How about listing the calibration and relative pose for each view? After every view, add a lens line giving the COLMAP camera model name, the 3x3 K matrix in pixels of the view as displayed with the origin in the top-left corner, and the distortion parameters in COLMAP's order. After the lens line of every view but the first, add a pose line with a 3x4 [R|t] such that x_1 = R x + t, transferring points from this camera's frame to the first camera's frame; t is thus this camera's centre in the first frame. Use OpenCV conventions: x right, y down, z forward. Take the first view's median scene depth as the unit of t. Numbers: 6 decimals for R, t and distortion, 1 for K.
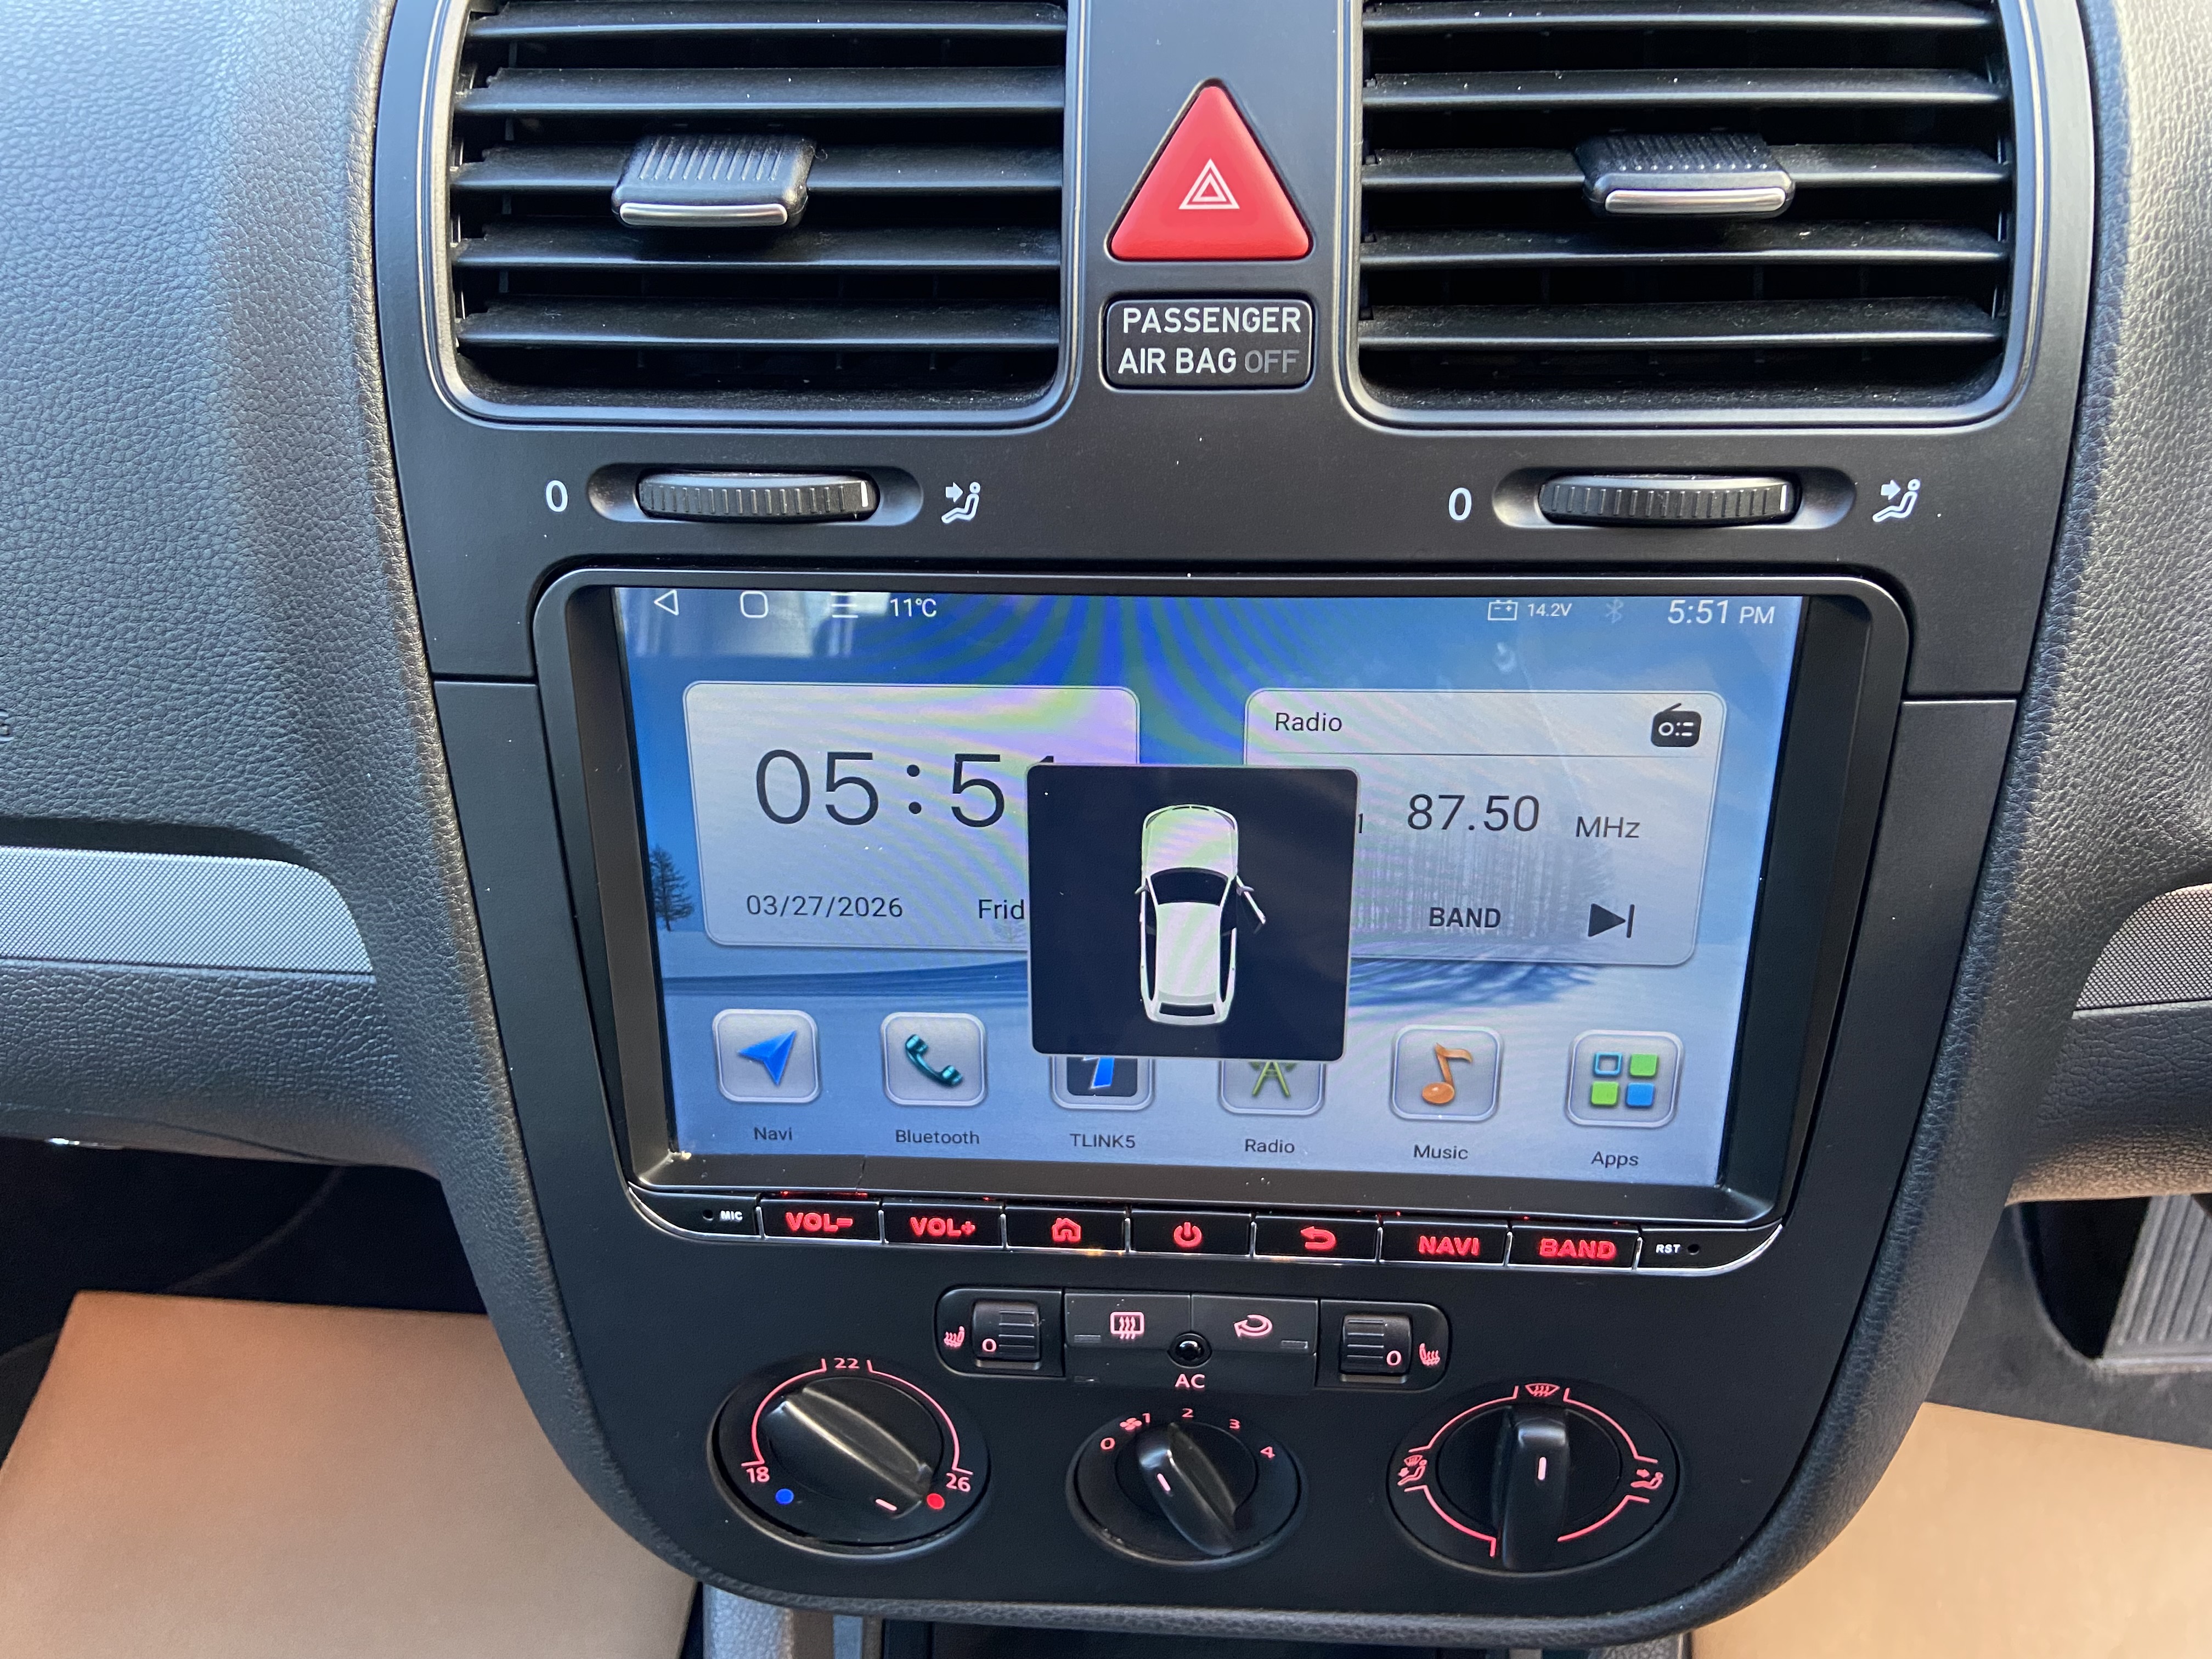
lens RADIAL K [[1689.4, 0, 1081.0], [0, 1689.4, 833.9], [0, 0, 1]] dist [0.125259, -0.164438]
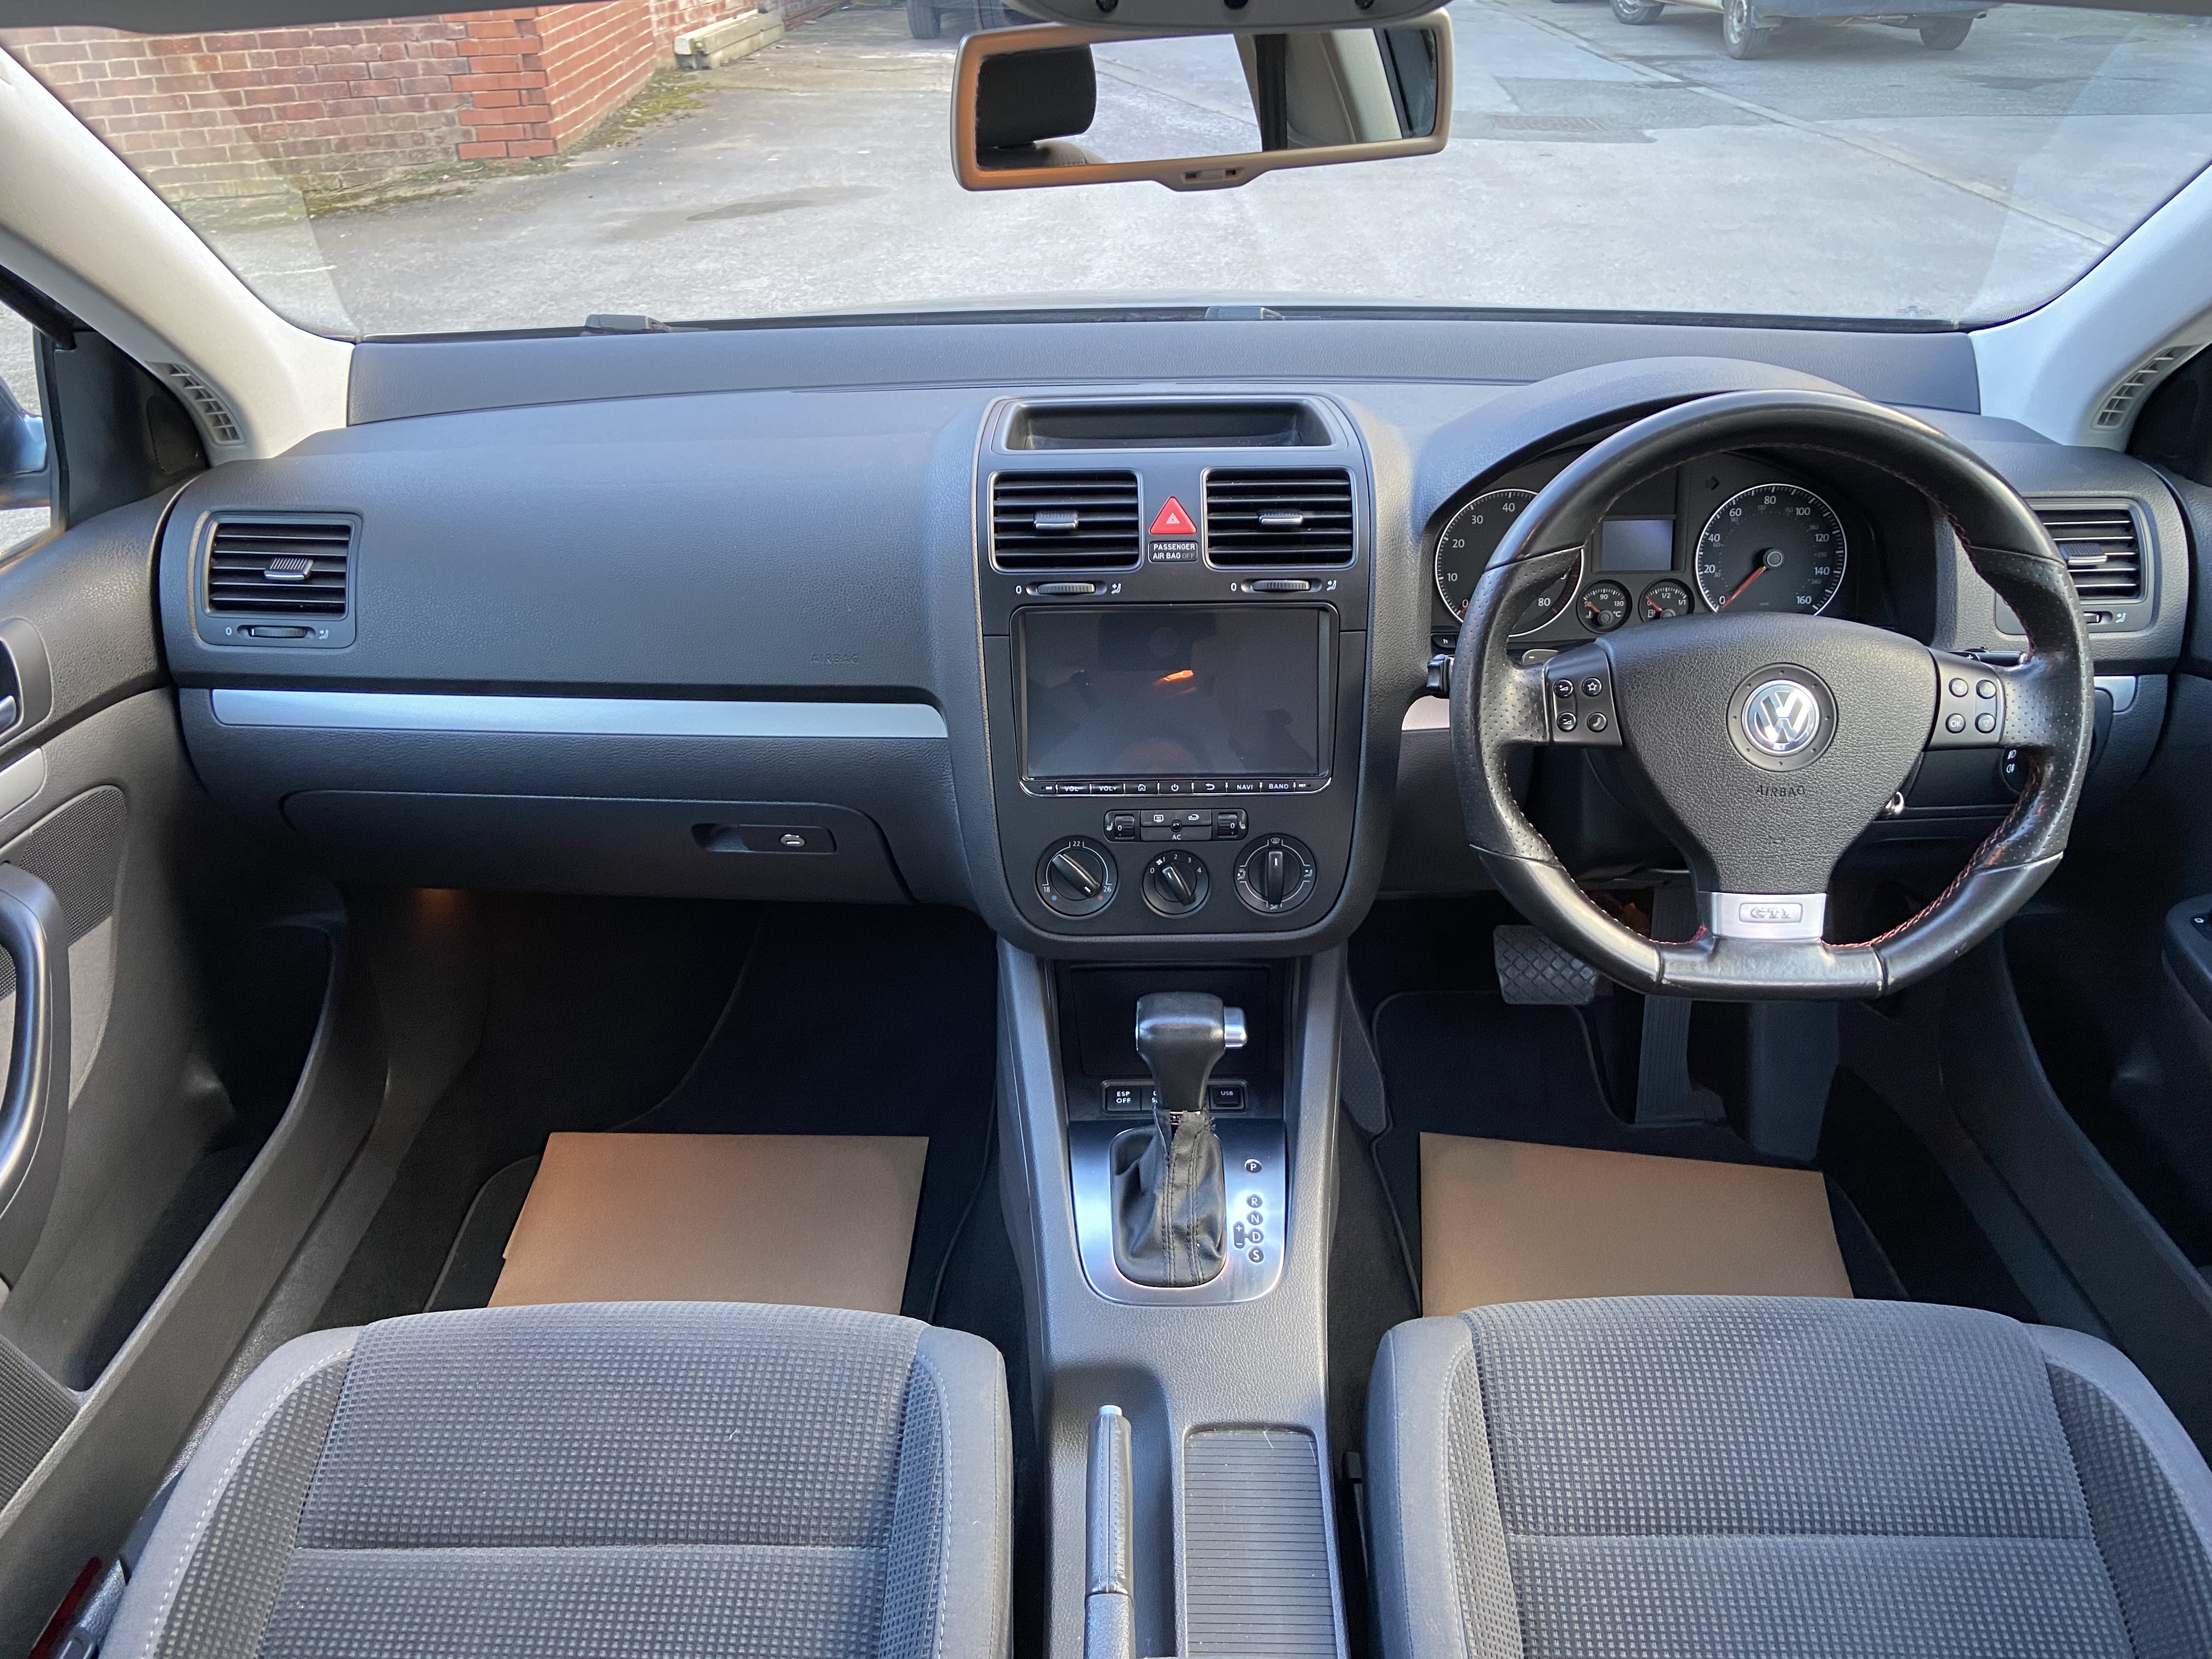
lens RADIAL K [[1679.6, 0, 1068.1], [0, 1679.6, 820.1], [0, 0, 1]] dist [0.115146, -0.156272]
pose [[0.998986, -0.012994, 0.043112, -0.337121], [0.023329, 0.968297, -0.248710, 1.244724], [-0.038514, 0.249463, 0.967618, -2.576185]]
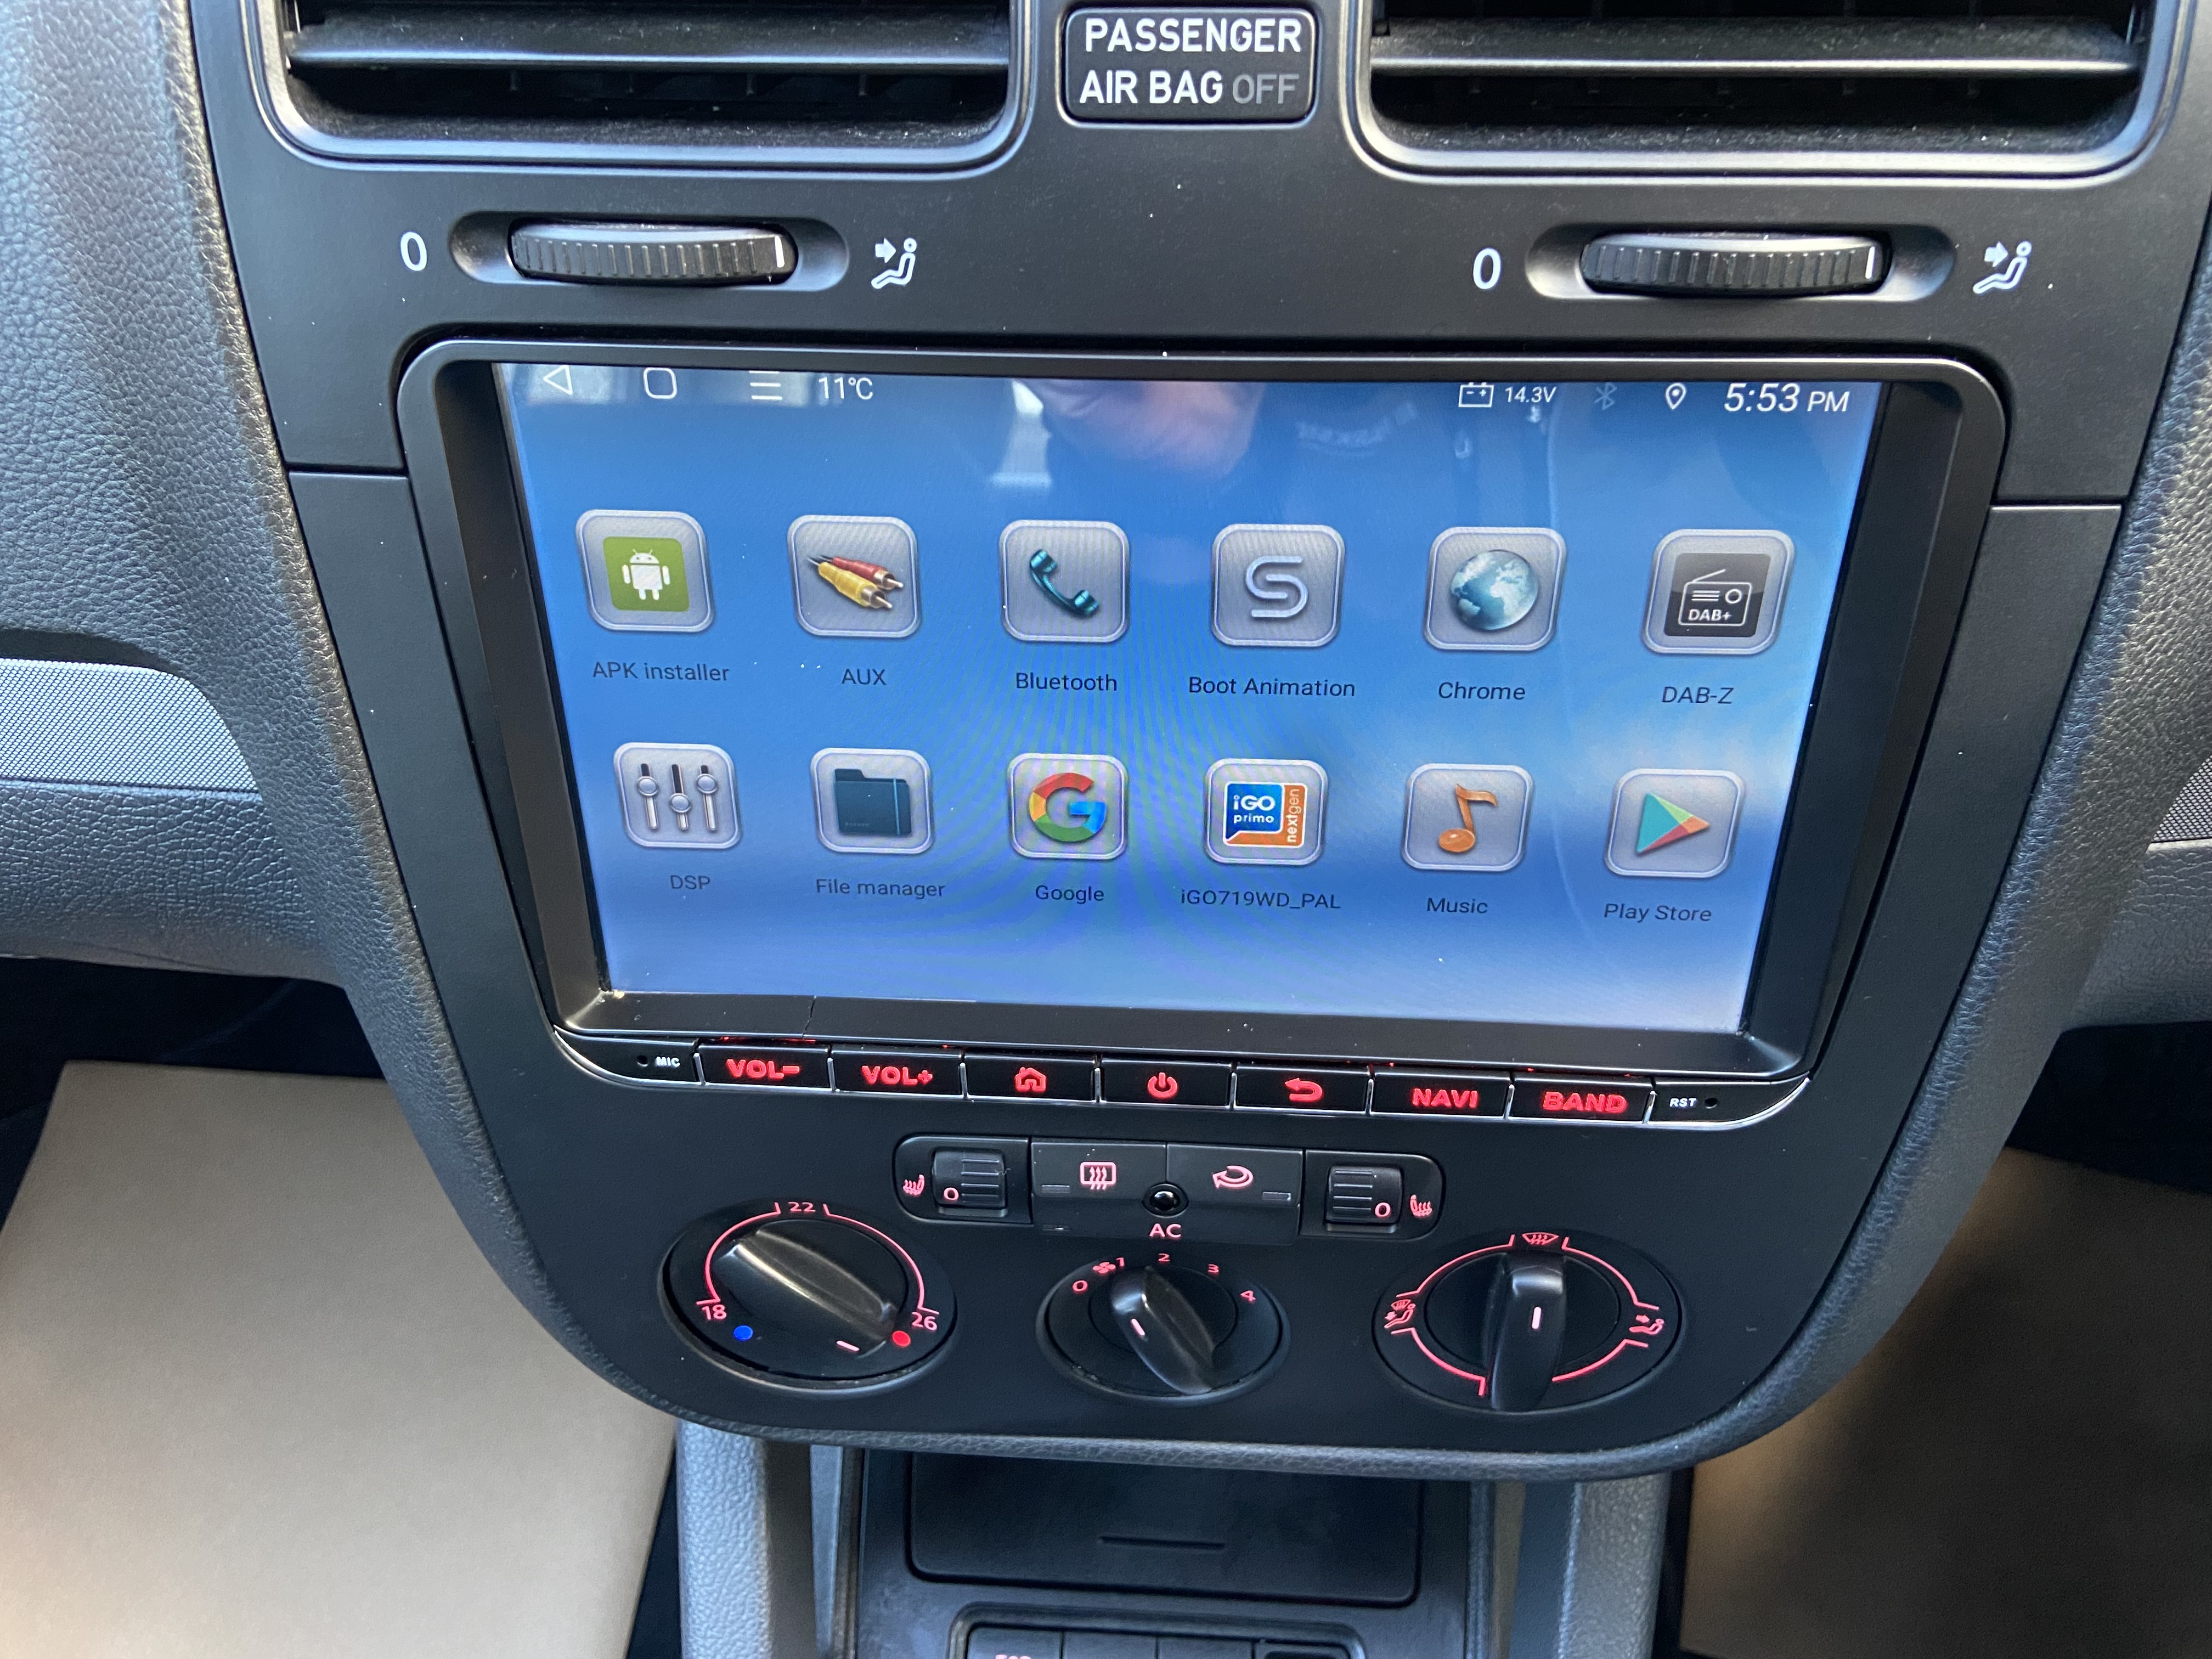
lens RADIAL K [[1685.5, 0, 1098.9], [0, 1685.5, 807.1], [0, 0, 1]] dist [0.132276, -0.185837]
pose [[0.999993, 0.003376, 0.001734, 0.026967], [-0.003575, 0.991291, 0.131637, -0.035903], [-0.001274, -0.131643, 0.991296, 0.114396]]
